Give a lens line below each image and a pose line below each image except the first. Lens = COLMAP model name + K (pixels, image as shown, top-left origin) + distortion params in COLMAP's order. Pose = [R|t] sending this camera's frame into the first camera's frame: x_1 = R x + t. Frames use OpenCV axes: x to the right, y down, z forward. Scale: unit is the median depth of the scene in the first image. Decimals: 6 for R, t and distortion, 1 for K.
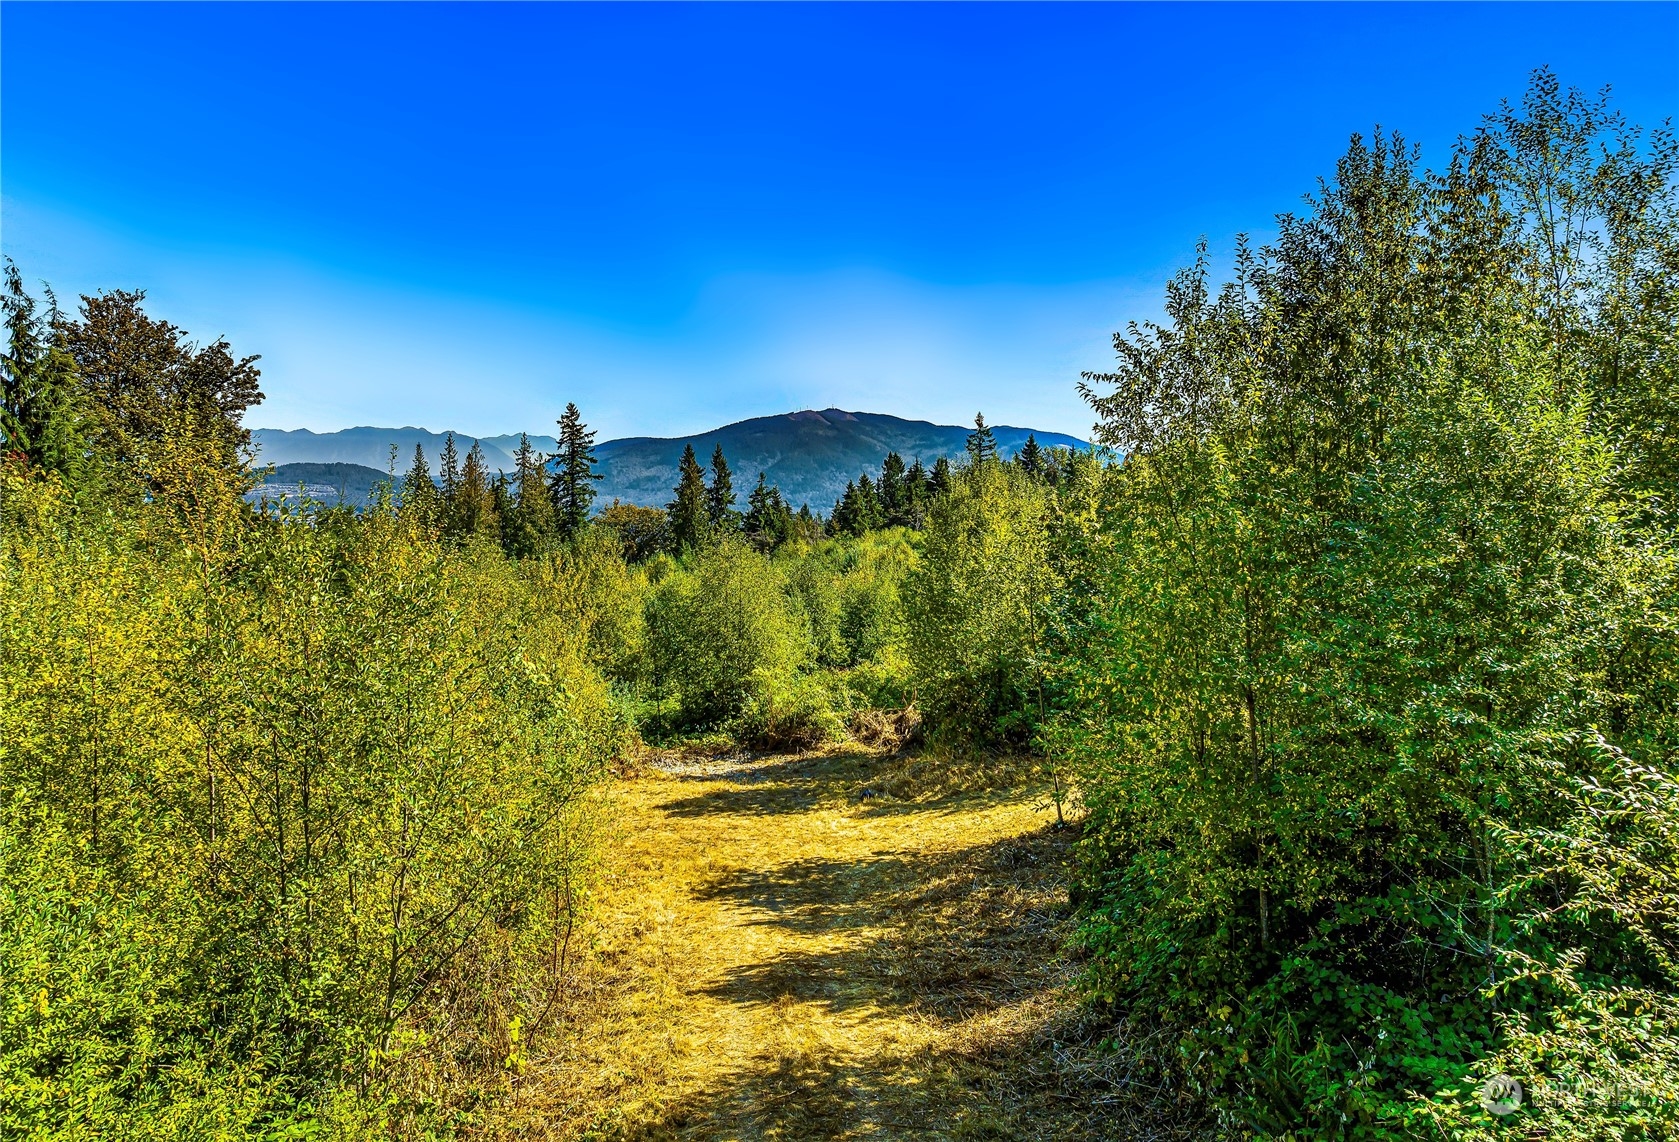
lens RADIAL K [[1206.3, 0, 839.7], [0, 1206.3, 570.1], [0, 0, 1]] dist [0.003251, -0.000822]
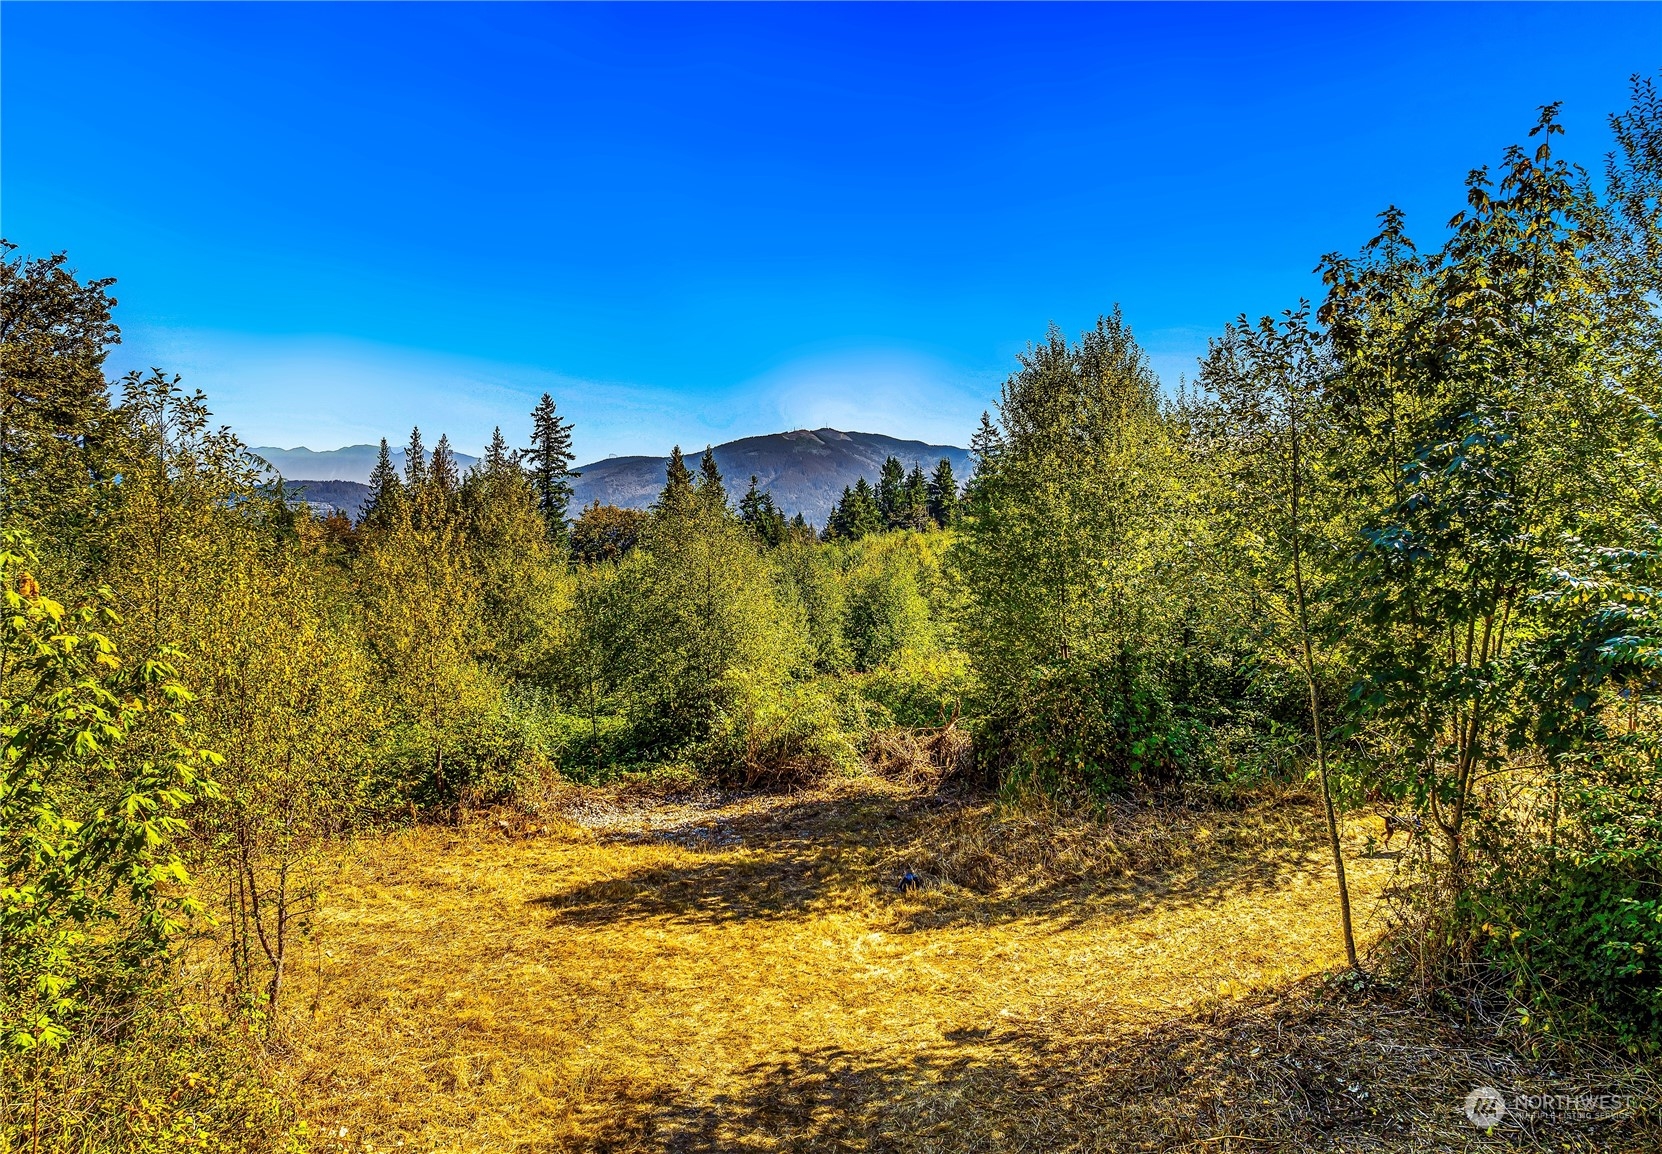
lens RADIAL K [[1193.8, 0, 830.1], [0, 1193.8, 578.1], [0, 0, 1]] dist [-0.009394, 0.001130]
pose [[0.999994, 0.002285, -0.002588, -0.010198], [-0.002309, 0.999957, -0.008998, 0.035195], [0.002567, 0.009004, 0.999956, 0.314316]]
